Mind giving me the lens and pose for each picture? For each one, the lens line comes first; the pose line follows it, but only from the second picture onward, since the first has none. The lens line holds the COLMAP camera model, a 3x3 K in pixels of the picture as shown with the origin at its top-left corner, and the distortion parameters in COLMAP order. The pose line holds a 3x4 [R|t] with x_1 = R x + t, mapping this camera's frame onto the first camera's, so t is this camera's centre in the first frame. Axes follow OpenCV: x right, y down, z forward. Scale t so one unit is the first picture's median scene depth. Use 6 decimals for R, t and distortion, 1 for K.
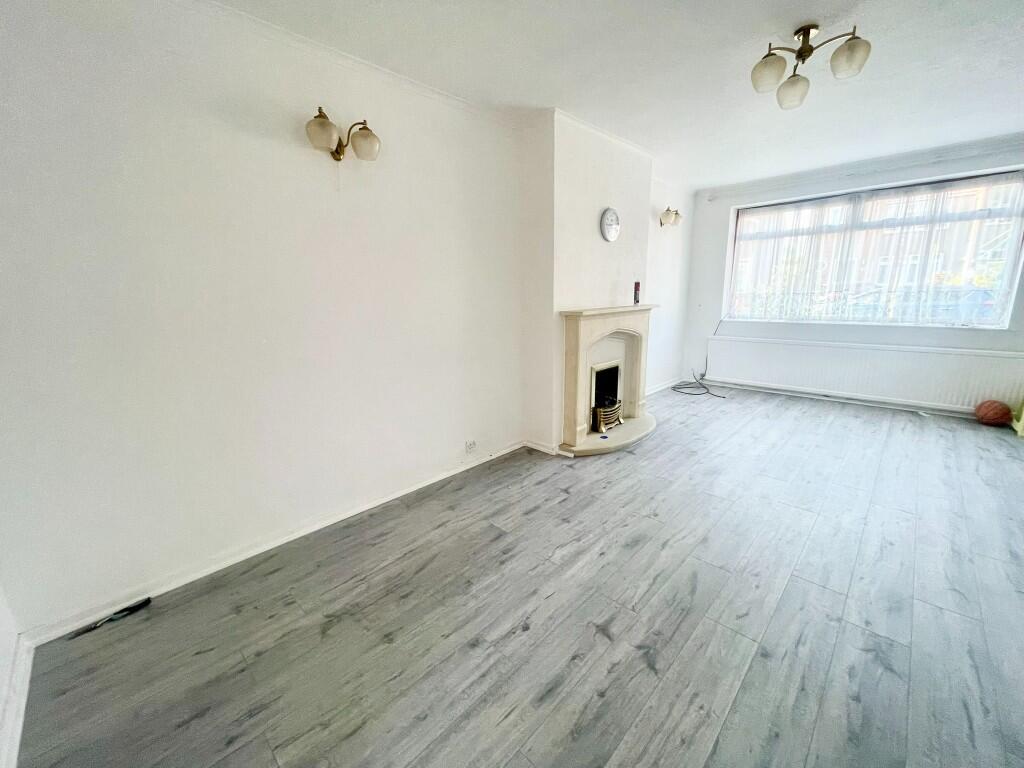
lens RADIAL K [[415.9, 0, 512.8], [0, 415.9, 385.1], [0, 0, 1]] dist [-0.000021, 0.000797]
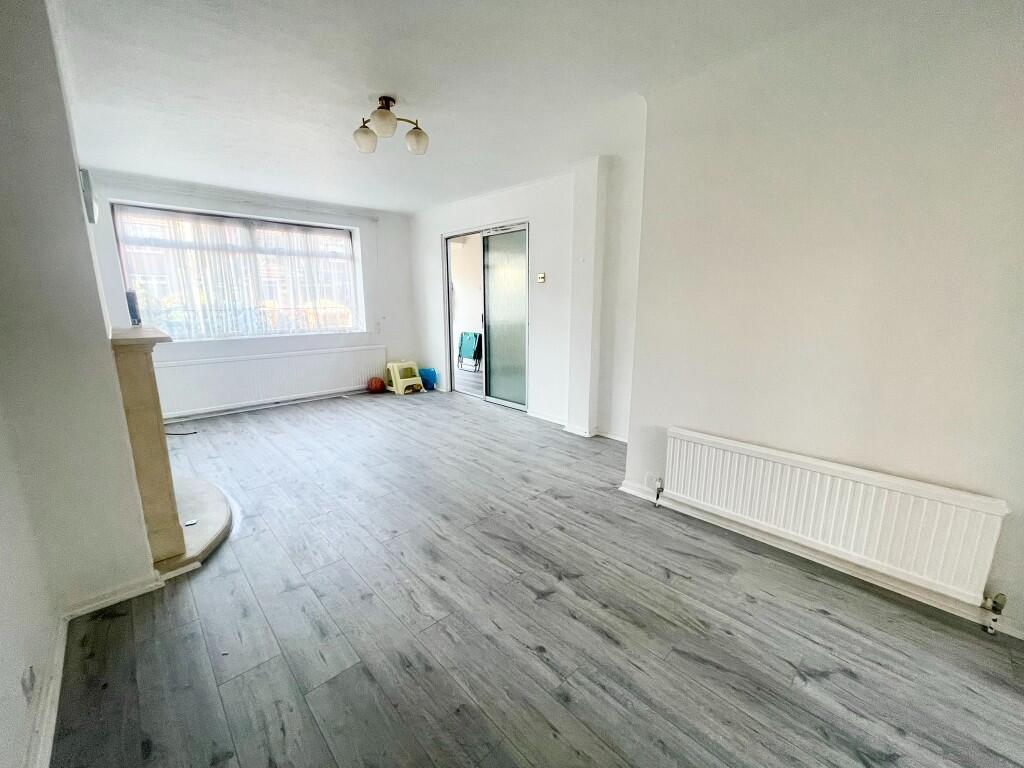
lens RADIAL K [[415.9, 0, 512.8], [0, 415.9, 385.1], [0, 0, 1]] dist [-0.000021, 0.000797]
pose [[0.042969, -0.180498, 0.982636, -0.458896], [0.224372, 0.960164, 0.166559, -0.100531], [-0.973556, 0.213319, 0.081756, 0.487312]]
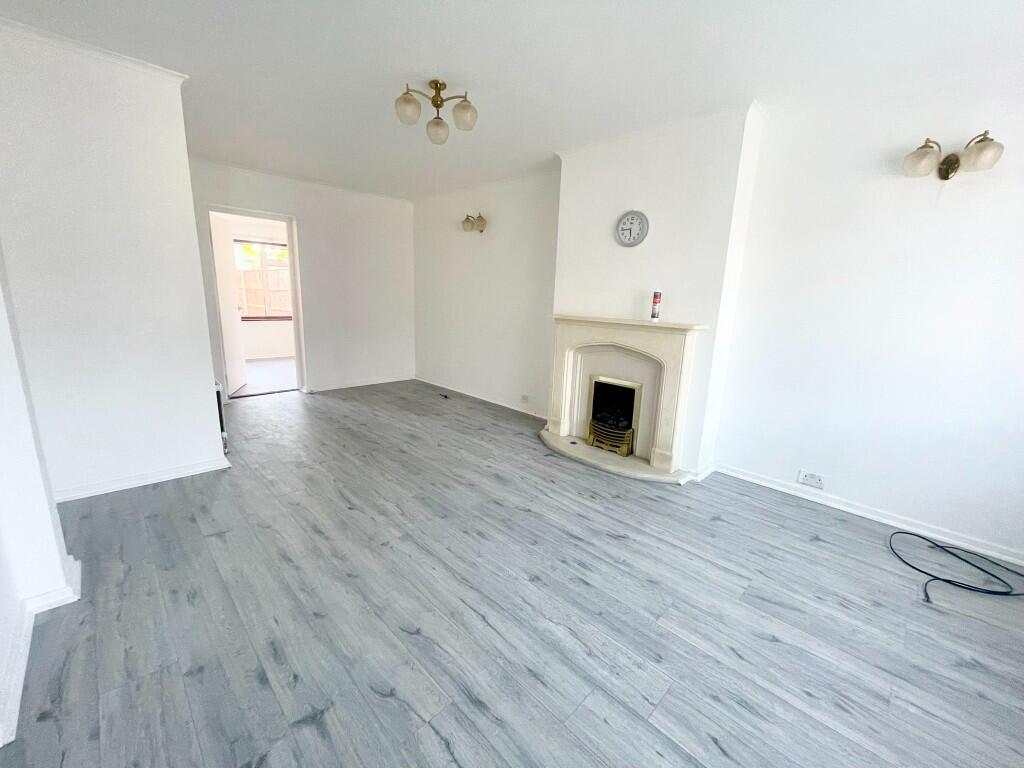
lens RADIAL K [[415.9, 0, 512.8], [0, 415.9, 385.1], [0, 0, 1]] dist [-0.000021, 0.000797]
pose [[-0.018317, 0.233544, -0.972174, 1.436556], [-0.263584, 0.936812, 0.230015, -0.244078], [0.964463, 0.260462, 0.044399, 0.952643]]
